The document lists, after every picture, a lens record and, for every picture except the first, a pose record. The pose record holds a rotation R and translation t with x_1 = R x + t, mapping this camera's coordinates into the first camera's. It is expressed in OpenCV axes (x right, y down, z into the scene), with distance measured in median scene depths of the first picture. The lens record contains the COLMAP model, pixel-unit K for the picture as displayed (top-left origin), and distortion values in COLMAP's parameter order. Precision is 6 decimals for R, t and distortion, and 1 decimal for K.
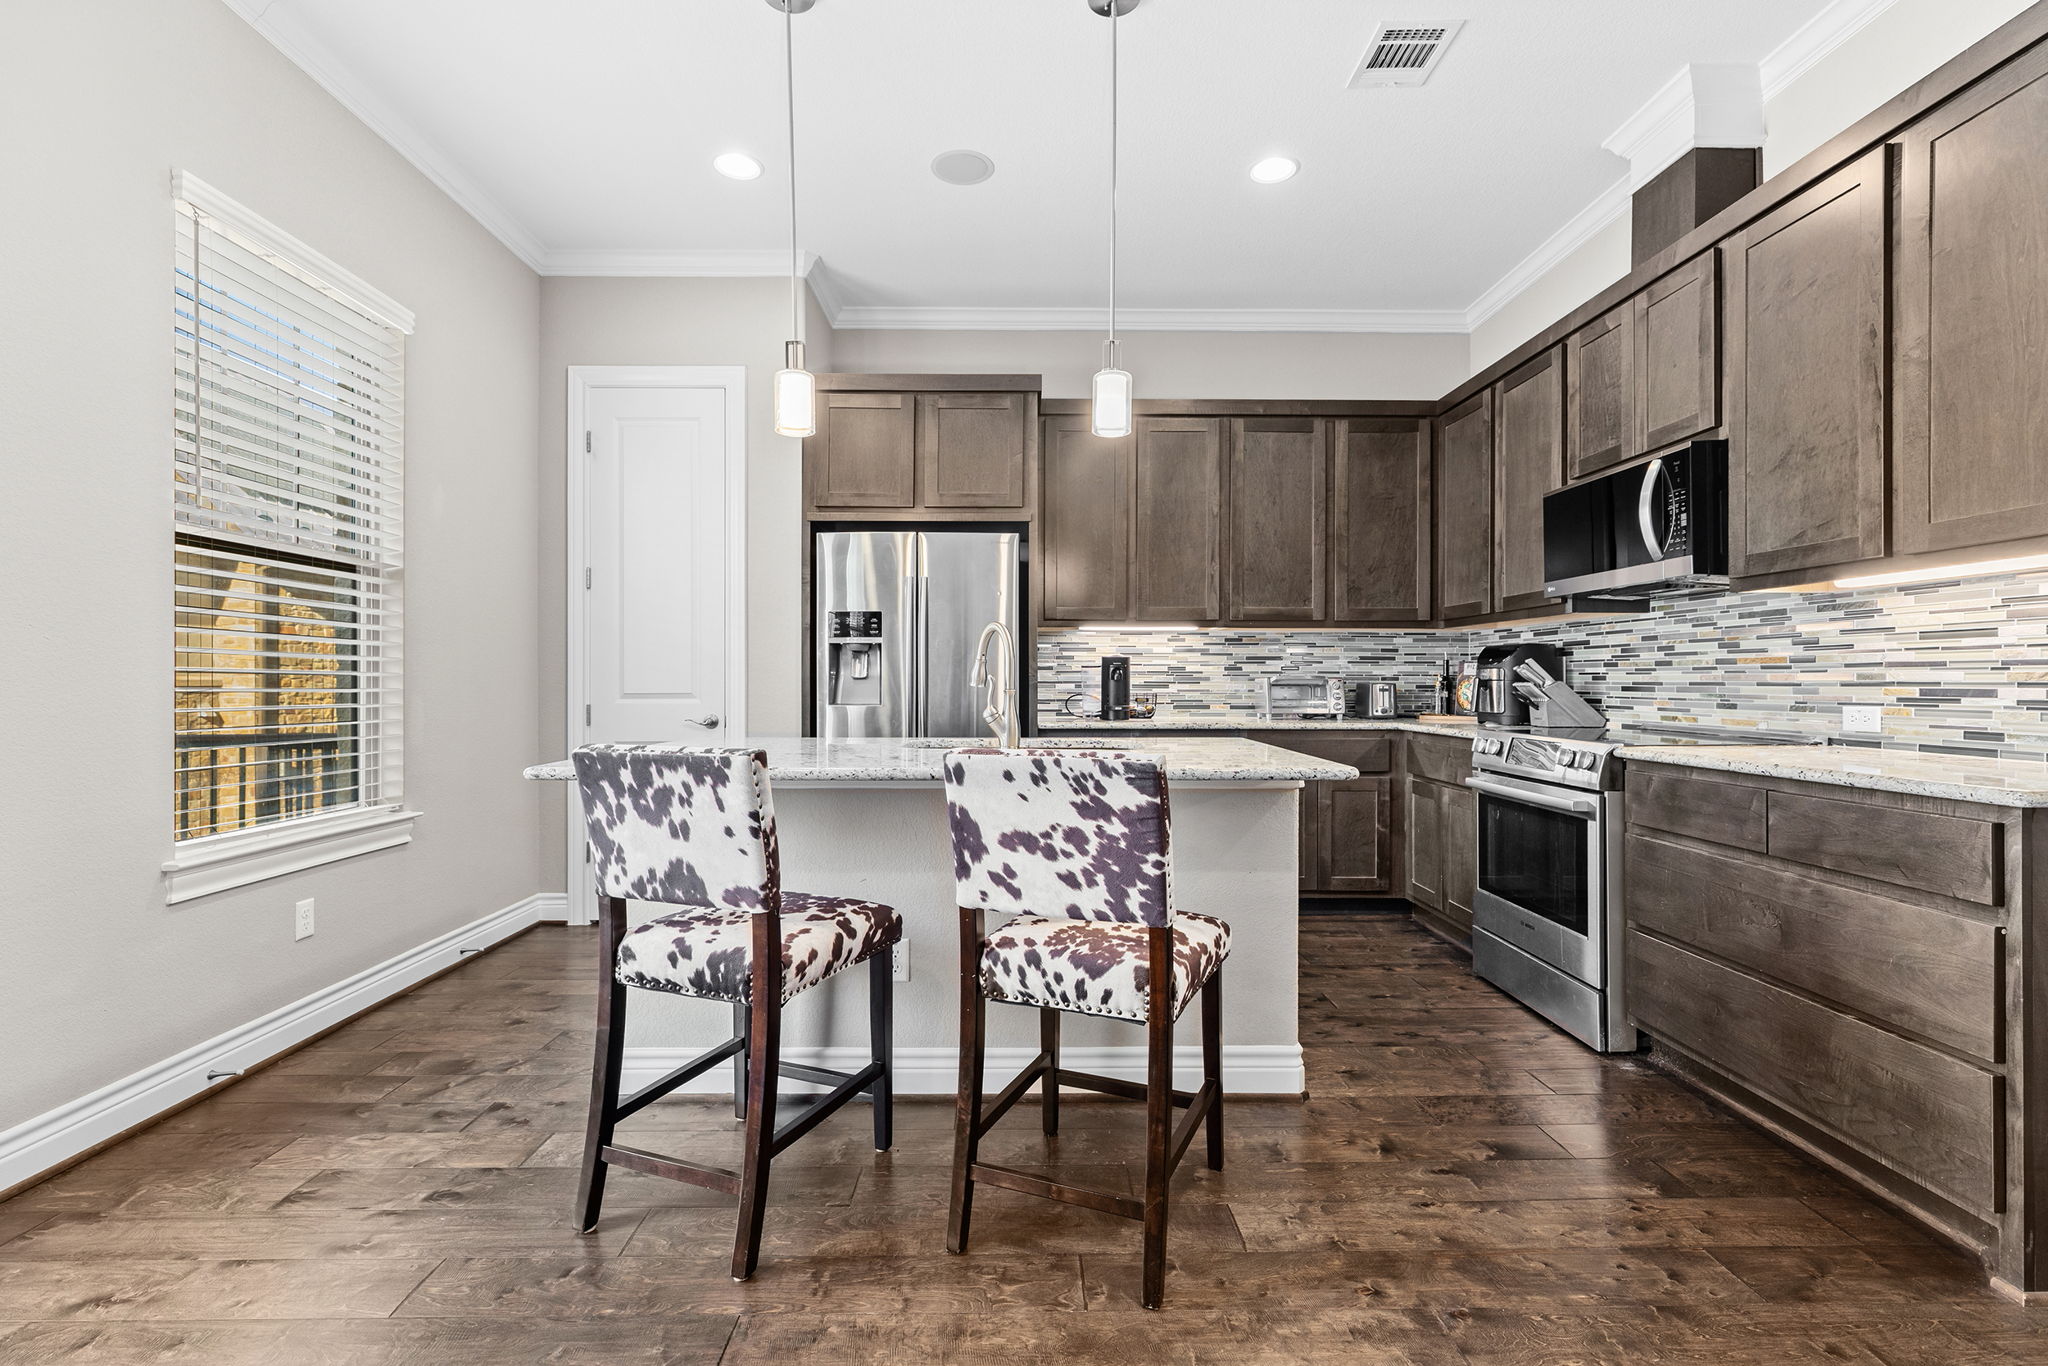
lens RADIAL K [[918.4, 0, 1026.9], [0, 918.4, 681.5], [0, 0, 1]] dist [0.007338, -0.001372]
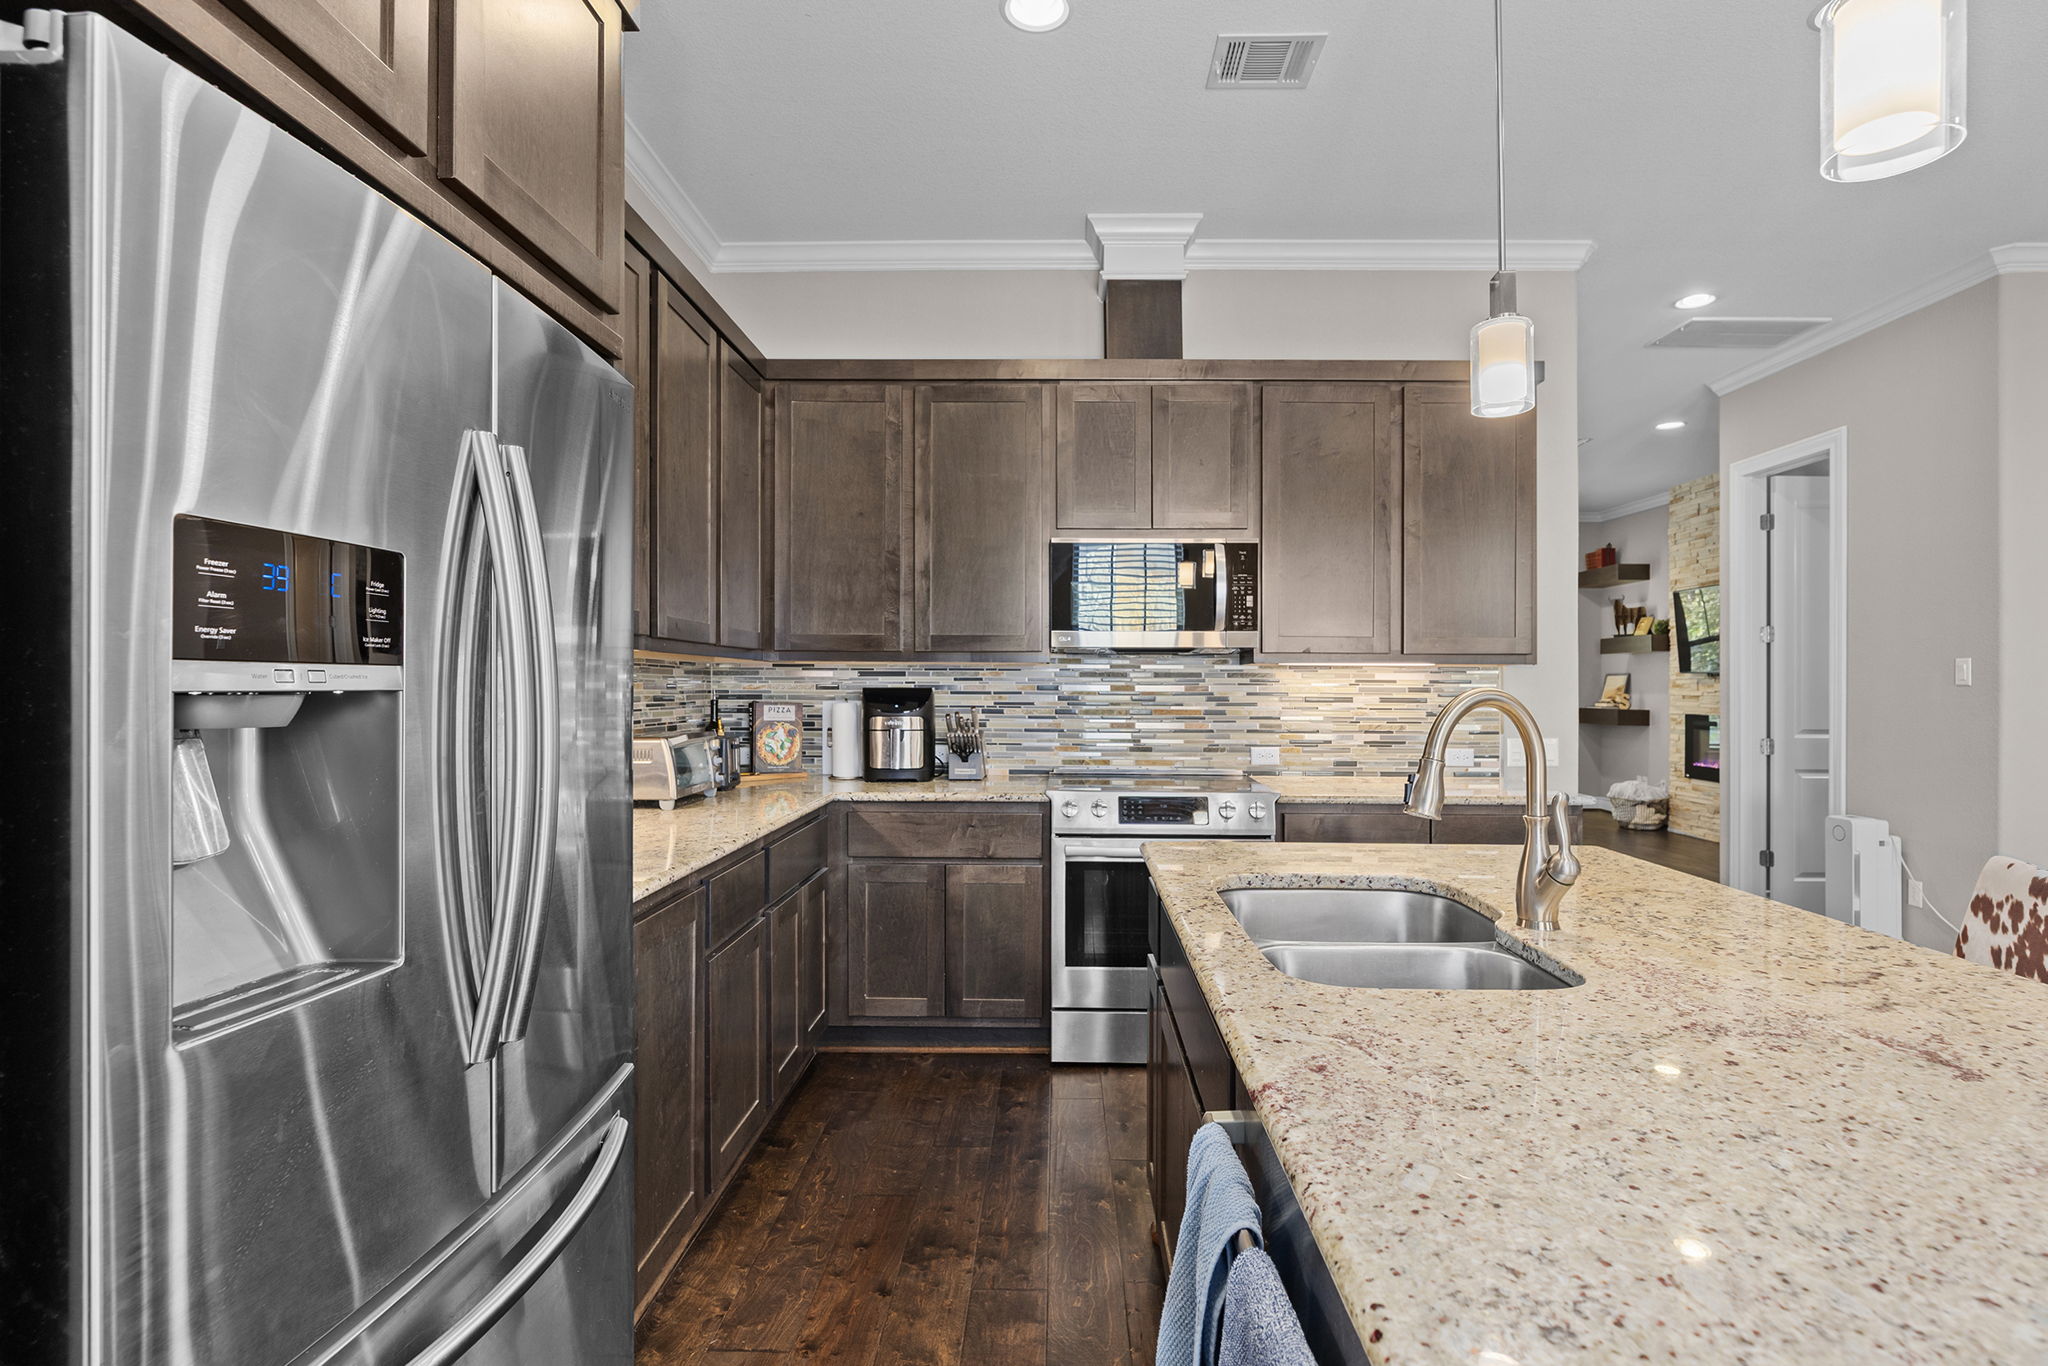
lens RADIAL K [[990.6, 0, 1049.4], [0, 990.6, 673.2], [0, 0, 1]] dist [-0.001308, -0.000551]
pose [[0.021774, 0.010327, 0.999710, -0.701984], [-0.005014, 0.999935, -0.010220, -0.078242], [-0.999750, -0.004790, 0.021825, 1.460769]]
